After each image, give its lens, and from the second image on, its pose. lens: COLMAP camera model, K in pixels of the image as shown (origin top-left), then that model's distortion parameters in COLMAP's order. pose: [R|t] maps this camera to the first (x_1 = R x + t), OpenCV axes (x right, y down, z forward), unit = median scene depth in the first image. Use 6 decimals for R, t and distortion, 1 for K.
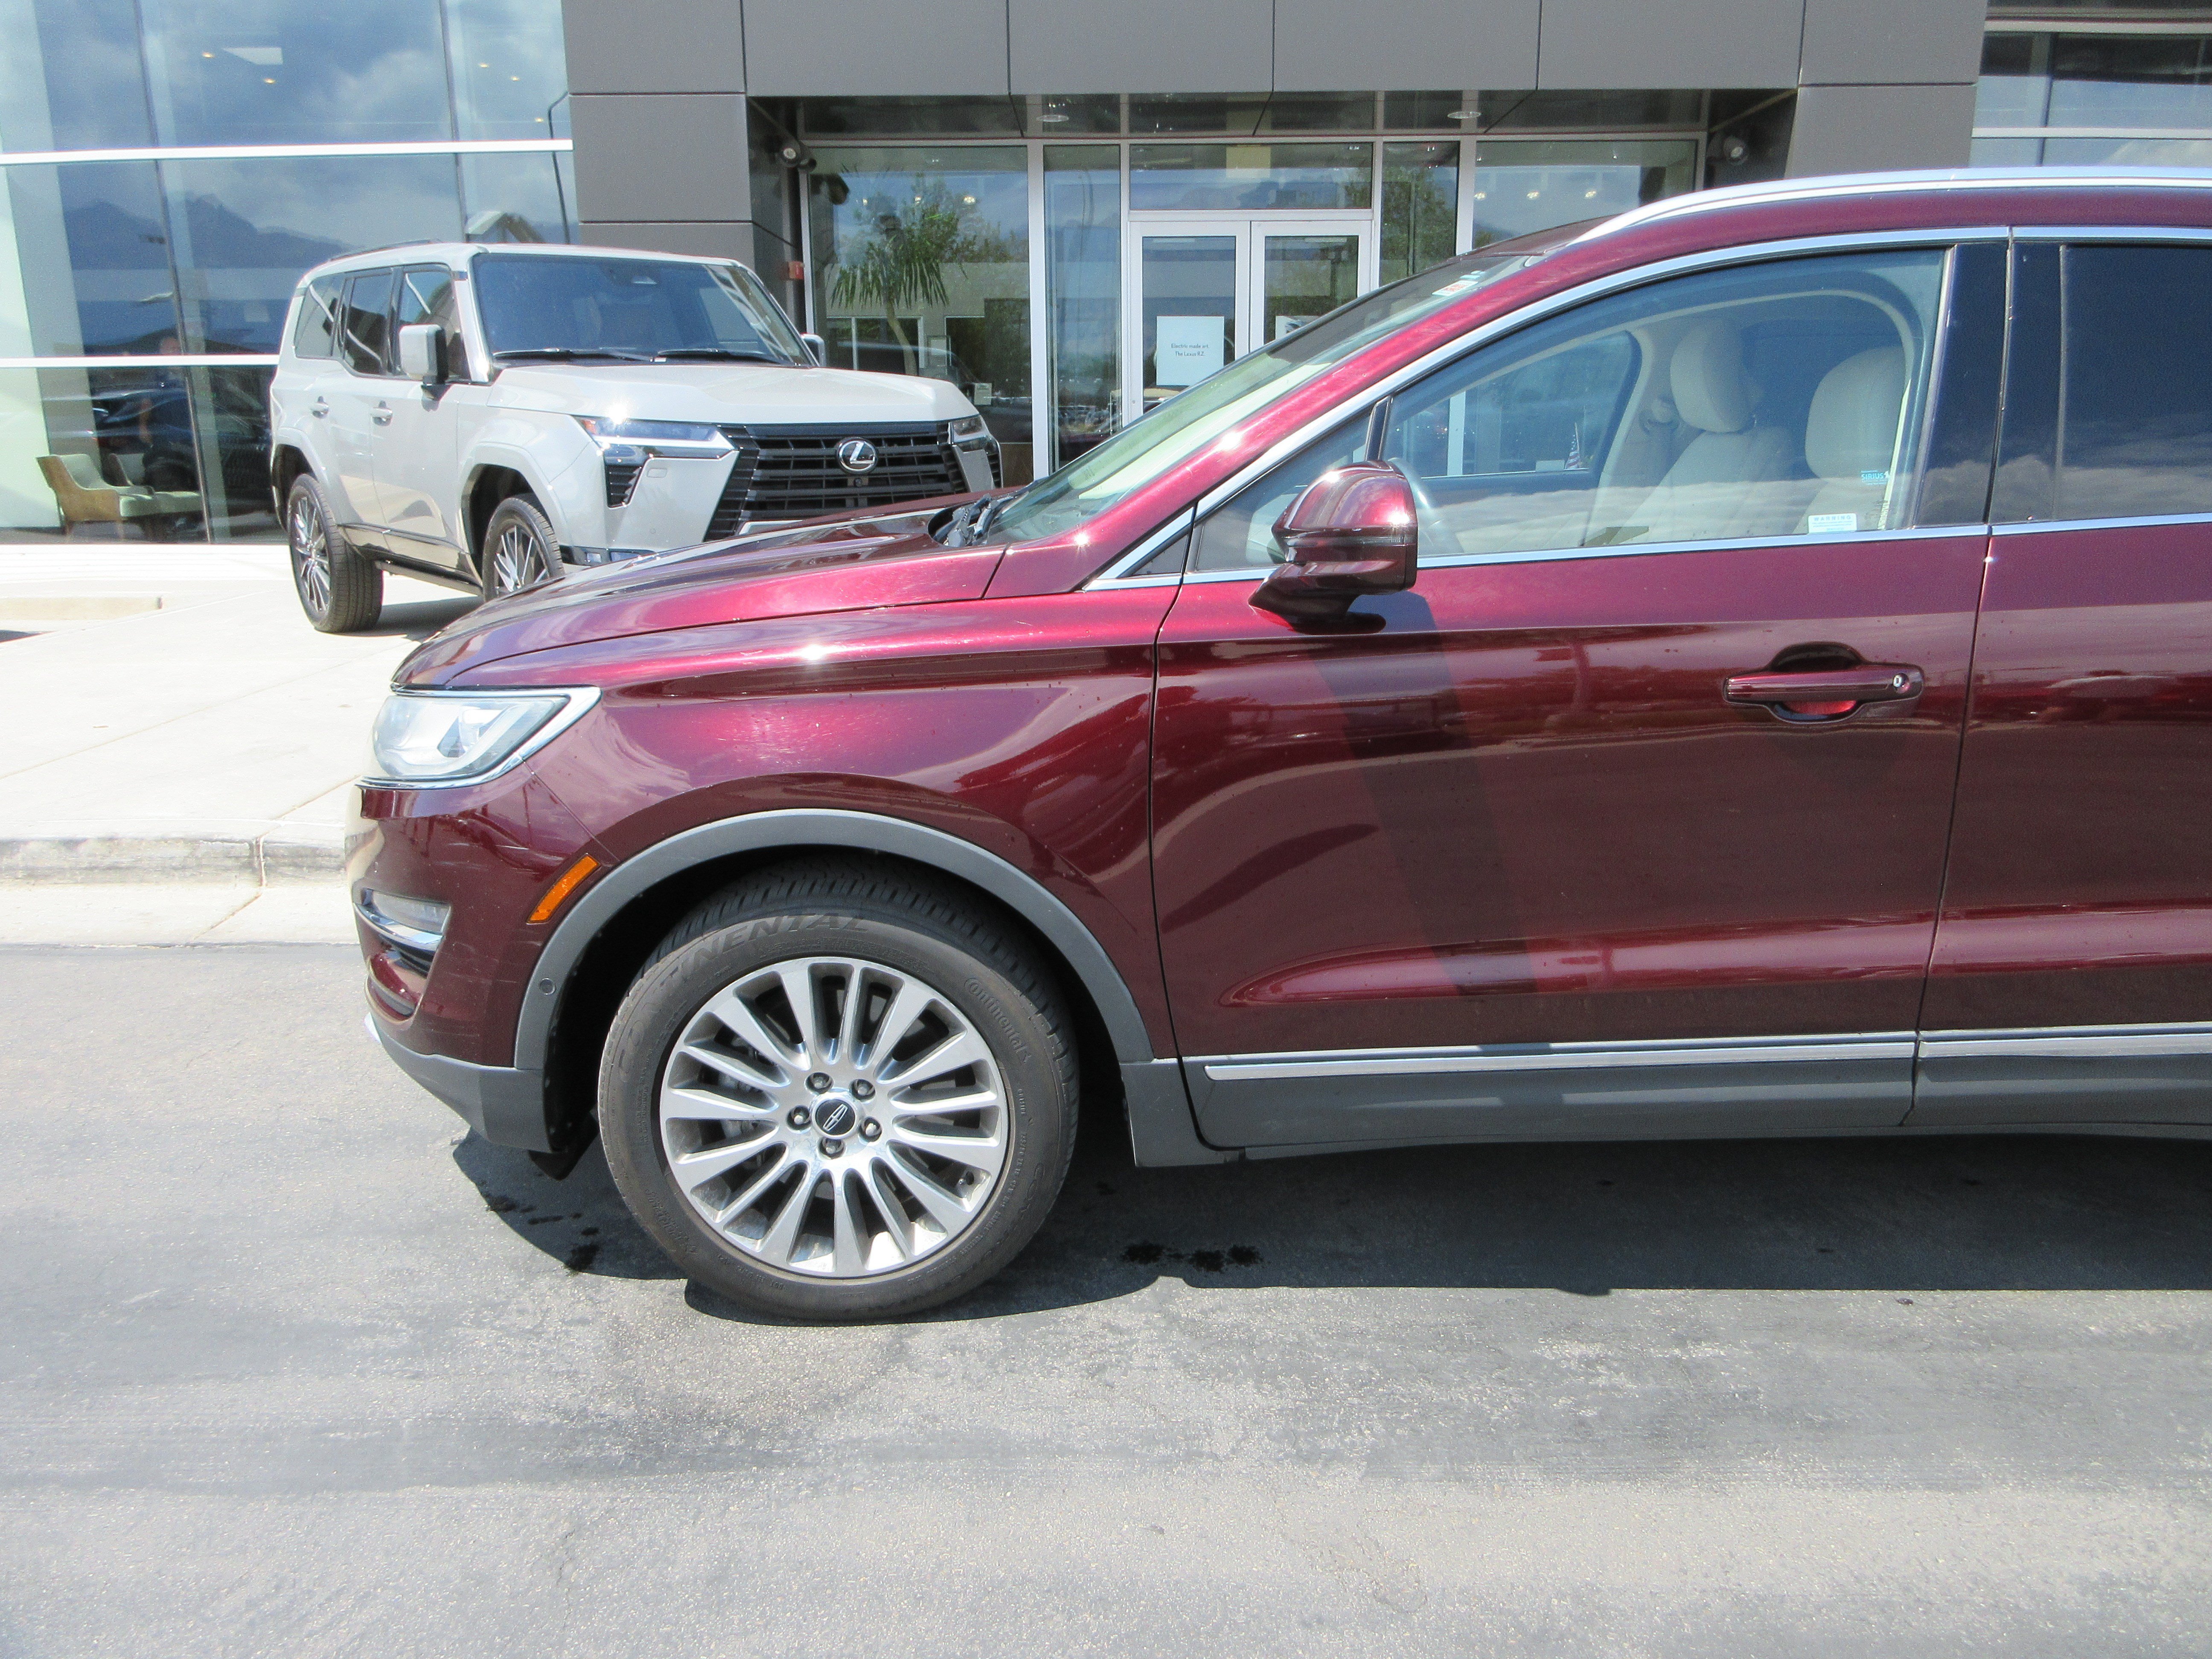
lens RADIAL K [[1646.3, 0, 1096.5], [0, 1646.3, 811.6], [0, 0, 1]] dist [-0.004966, 0.011715]
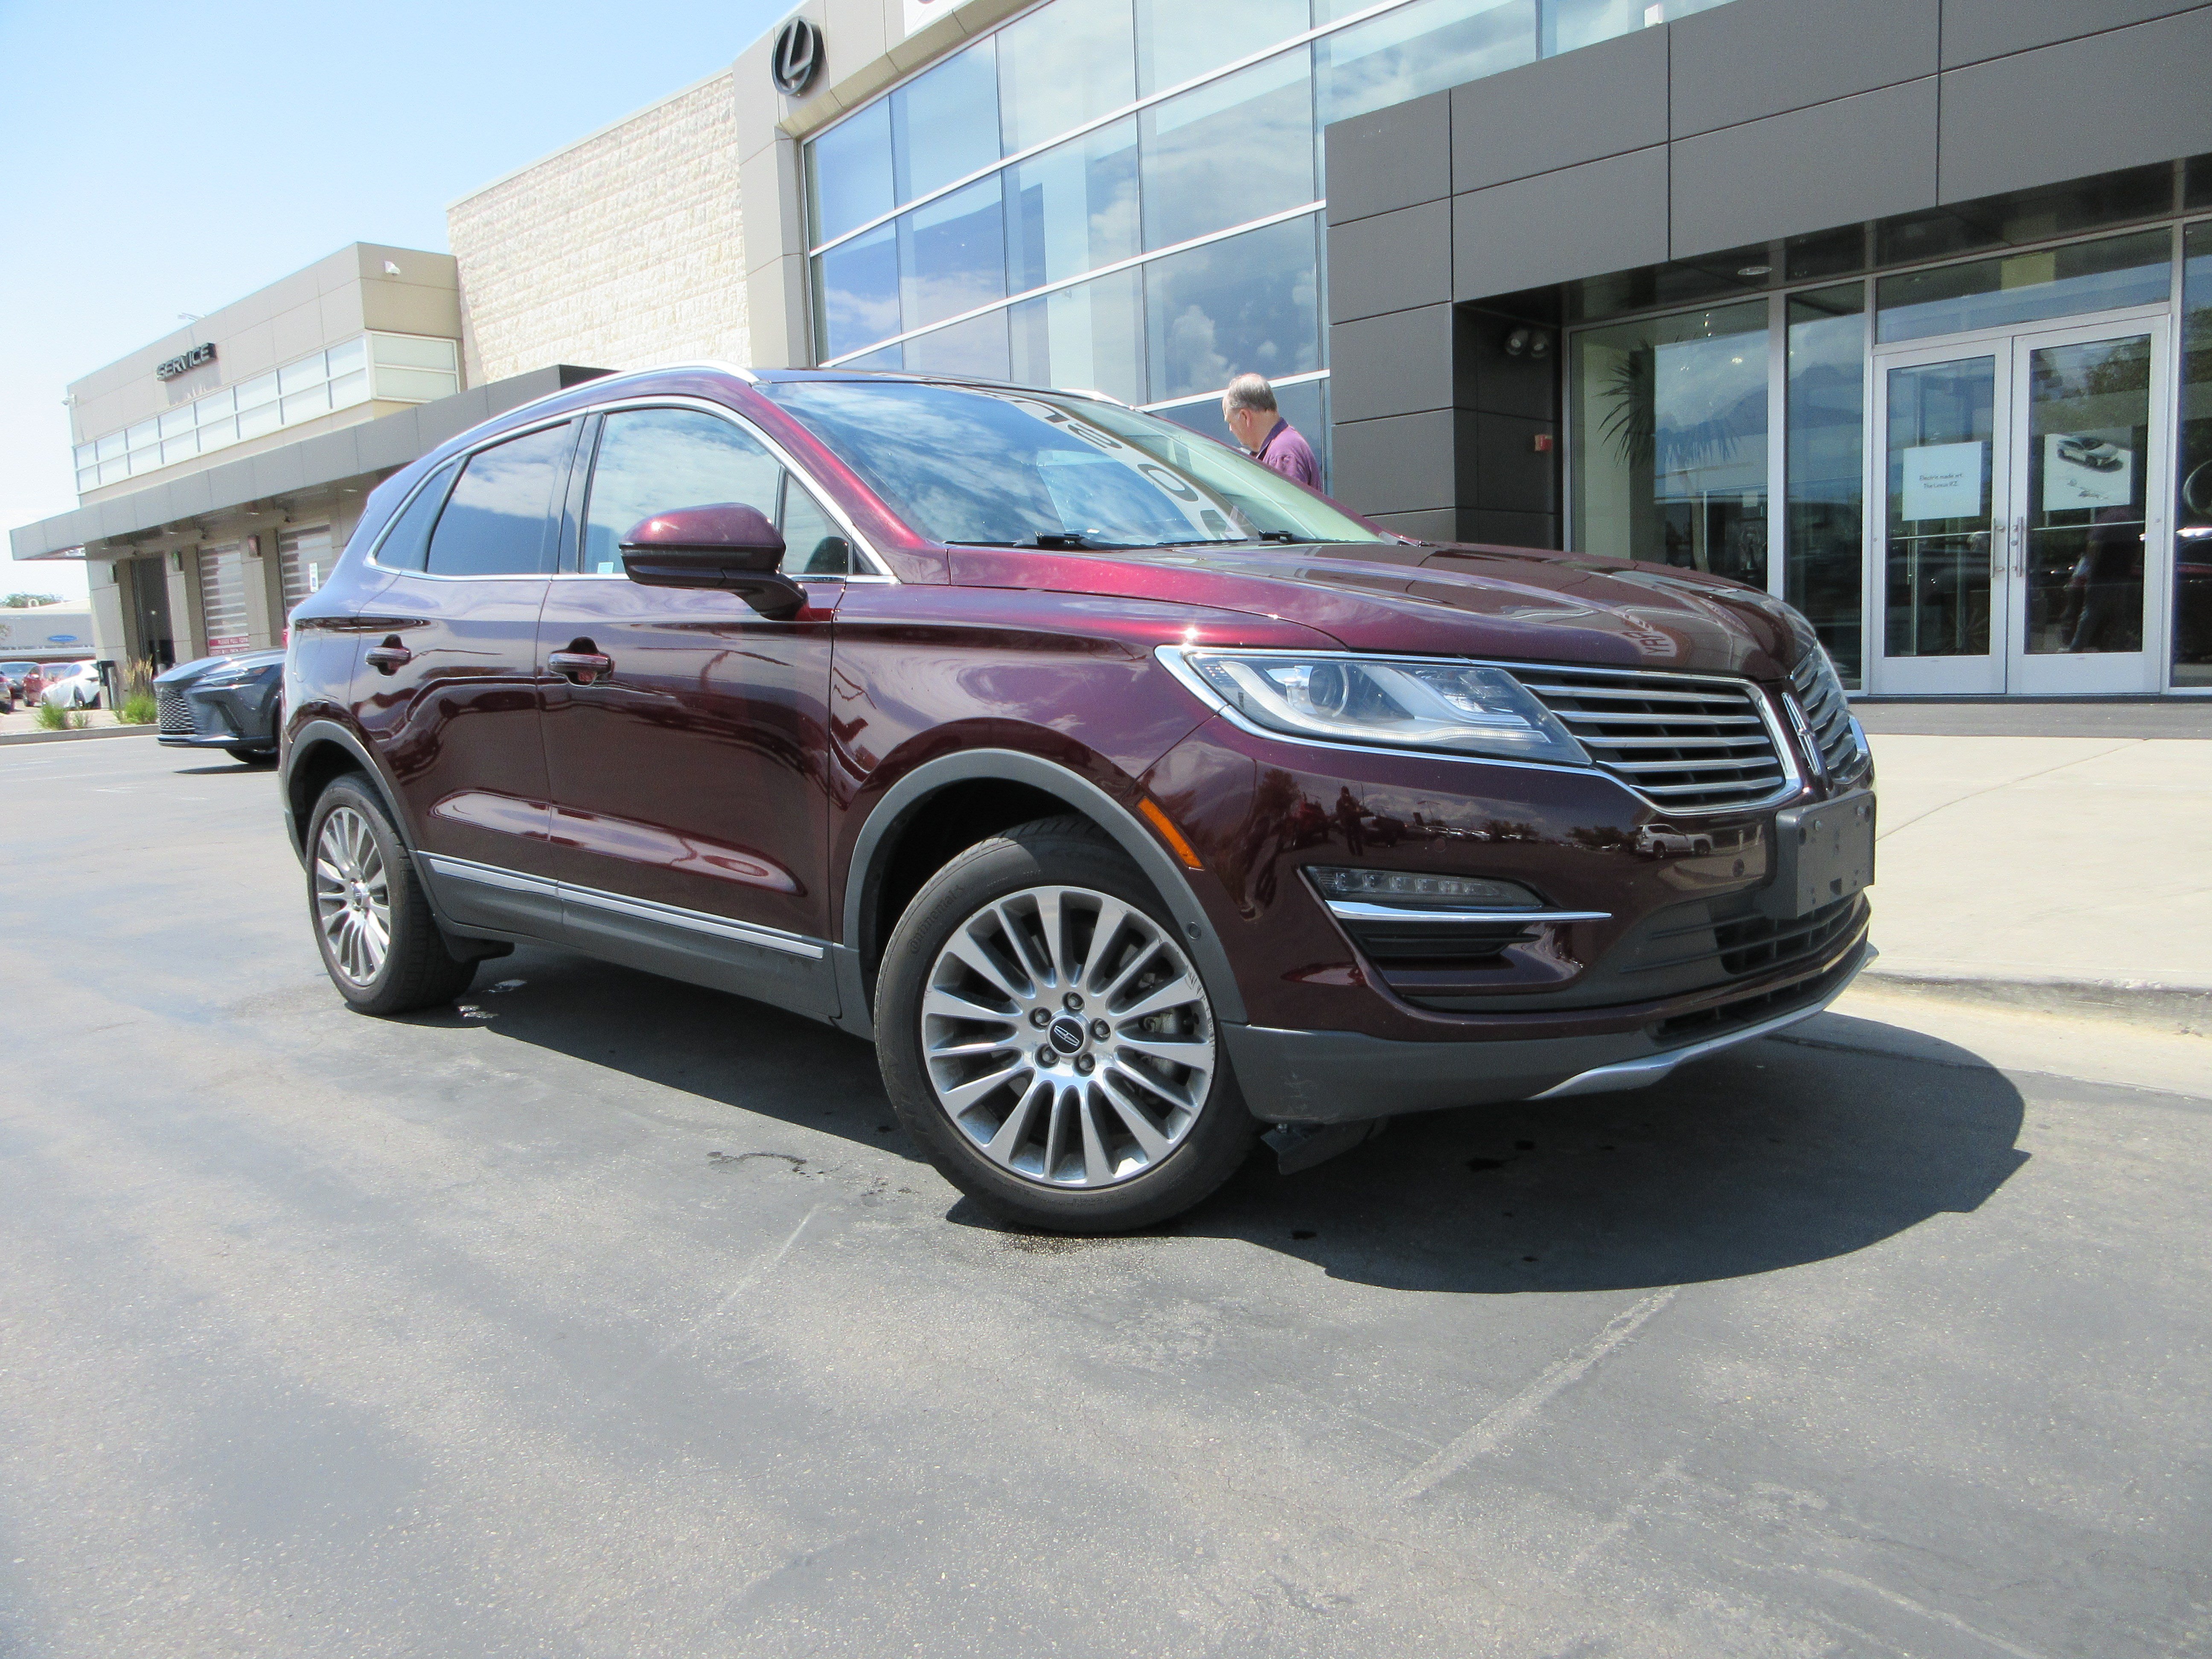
lens RADIAL K [[1646.3, 0, 1112.1], [0, 1646.3, 819.4], [0, 0, 1]] dist [-0.004966, 0.011715]
pose [[0.725933, 0.050136, -0.685936, 1.492034], [-0.122313, 0.990852, -0.057021, 0.073495], [0.676802, 0.125293, 0.725424, 0.145948]]
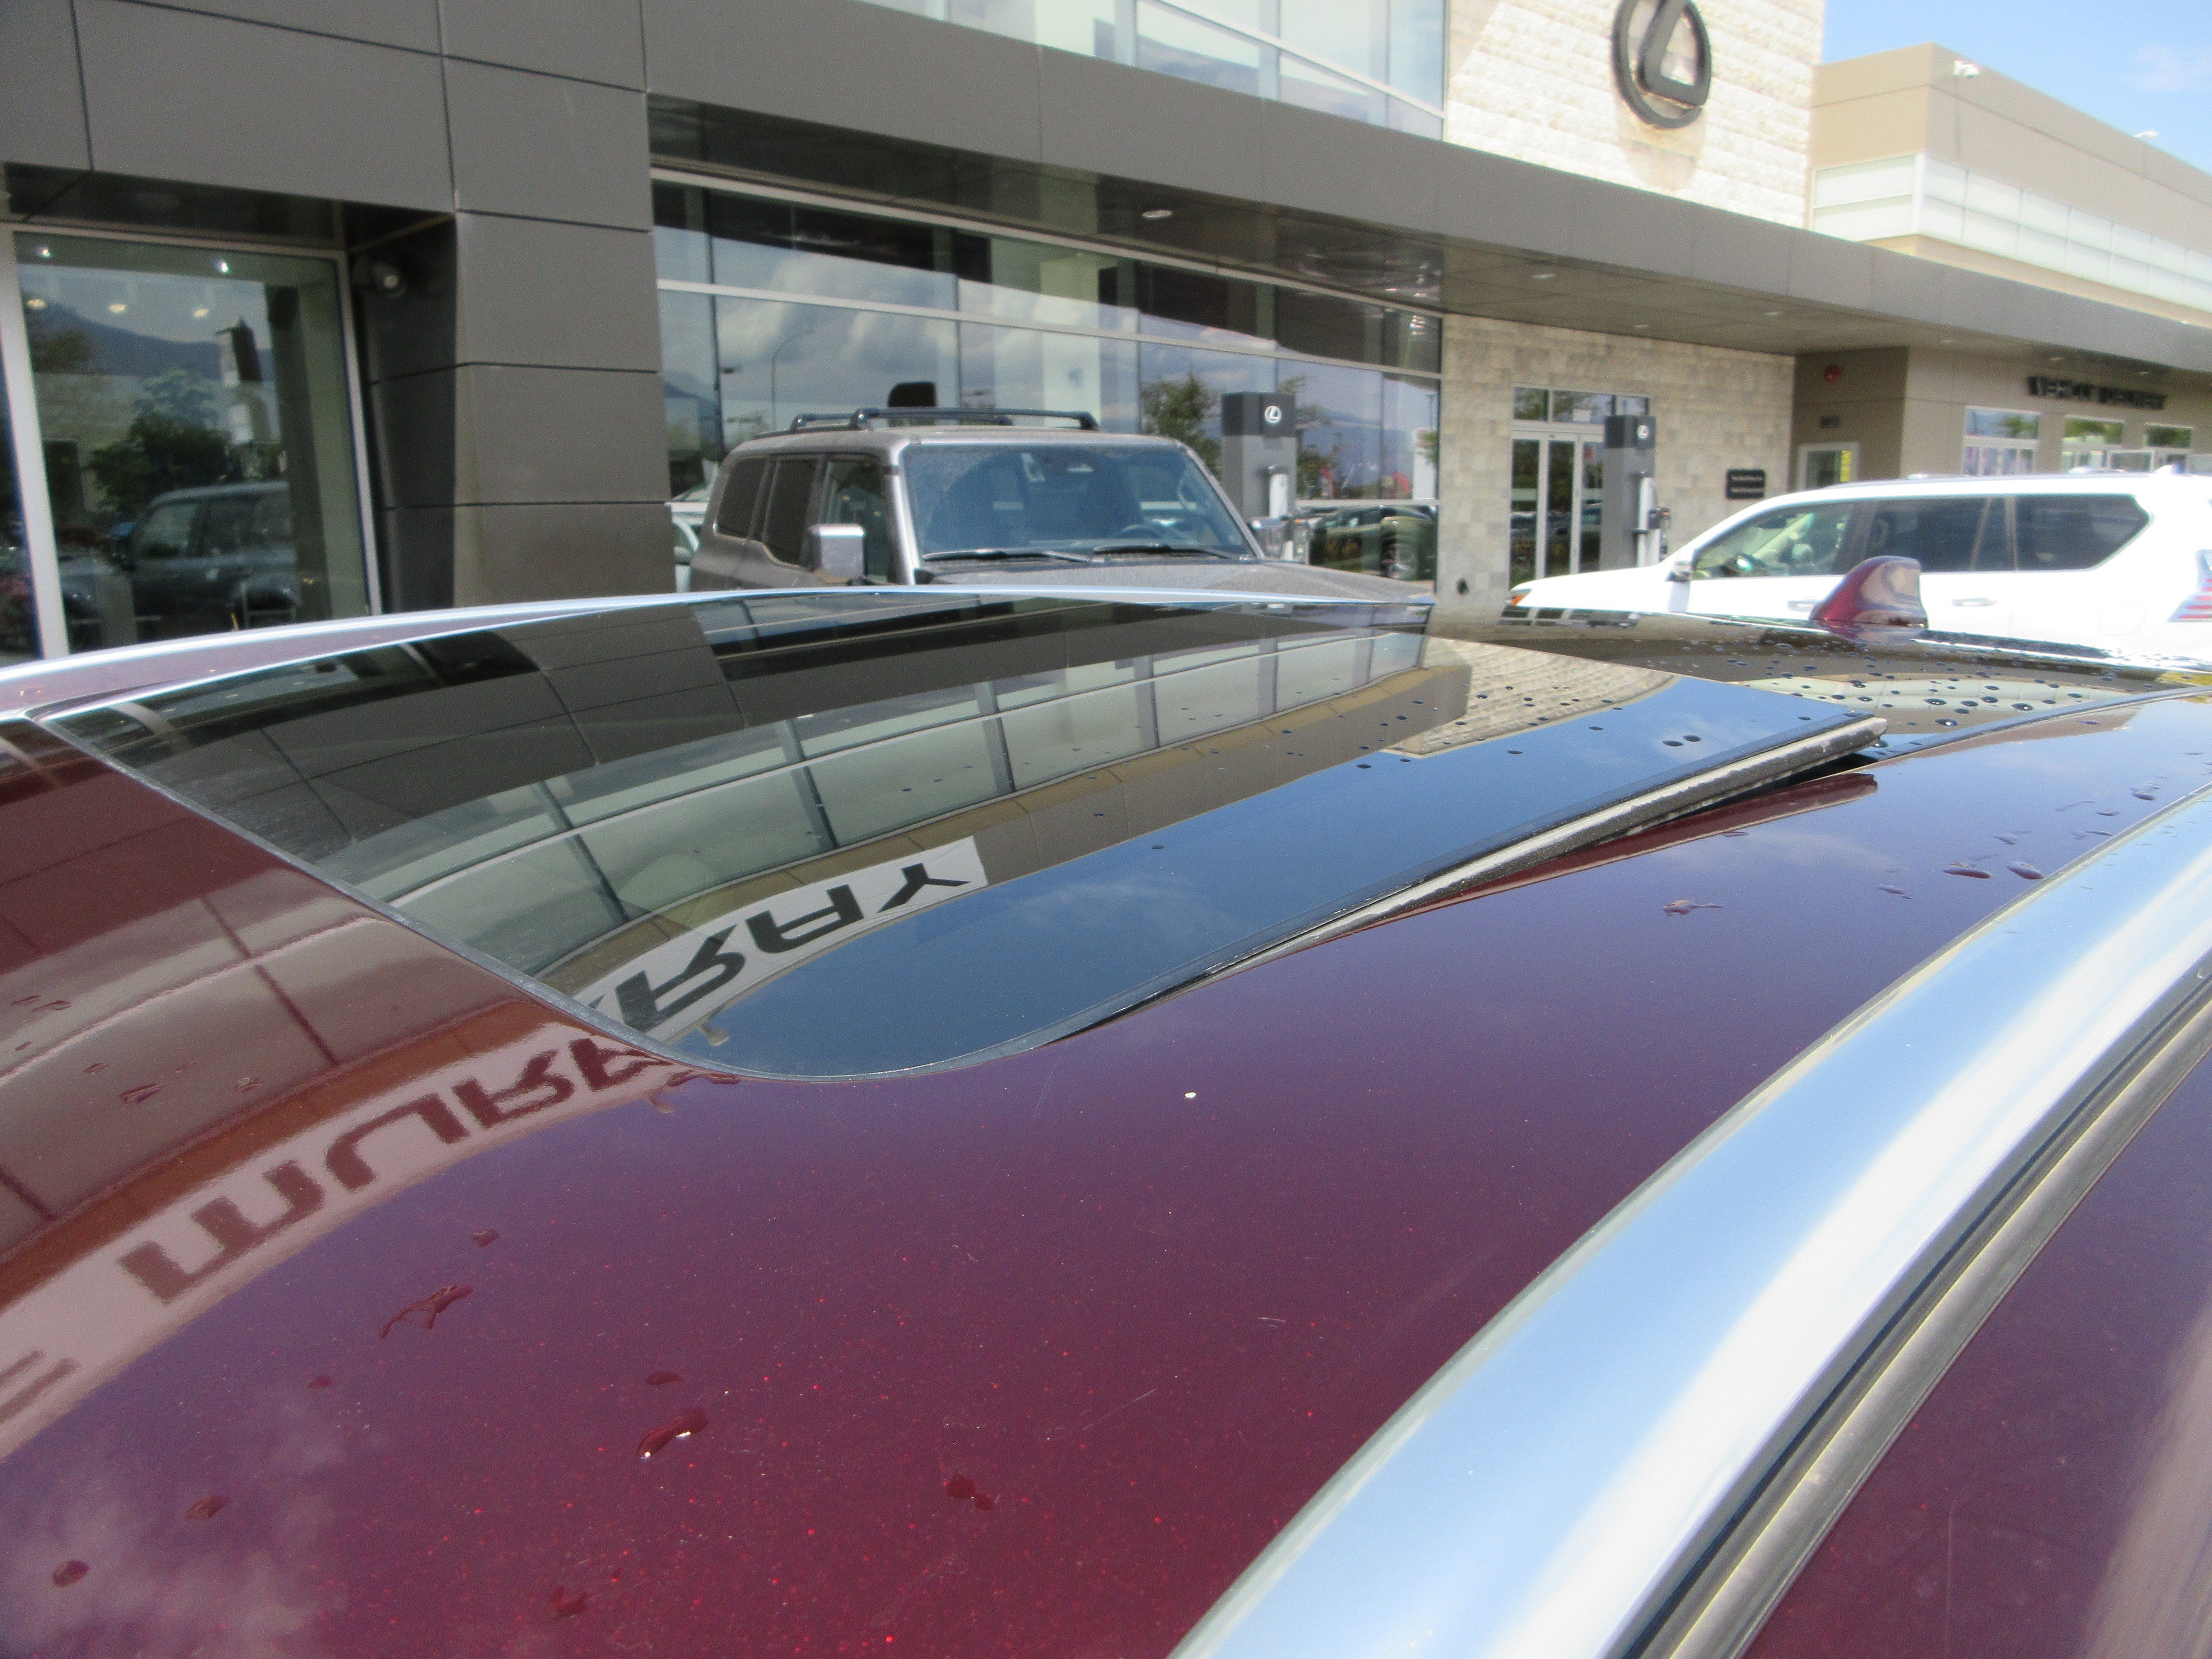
lens RADIAL K [[1646.3, 0, 1122.0], [0, 1646.3, 824.4], [0, 0, 1]] dist [-0.004966, 0.011715]
pose [[0.719687, -0.133836, 0.681278, 0.223133], [0.172495, 0.984946, 0.011271, -0.312642], [-0.672530, 0.109405, 0.731938, 0.715593]]
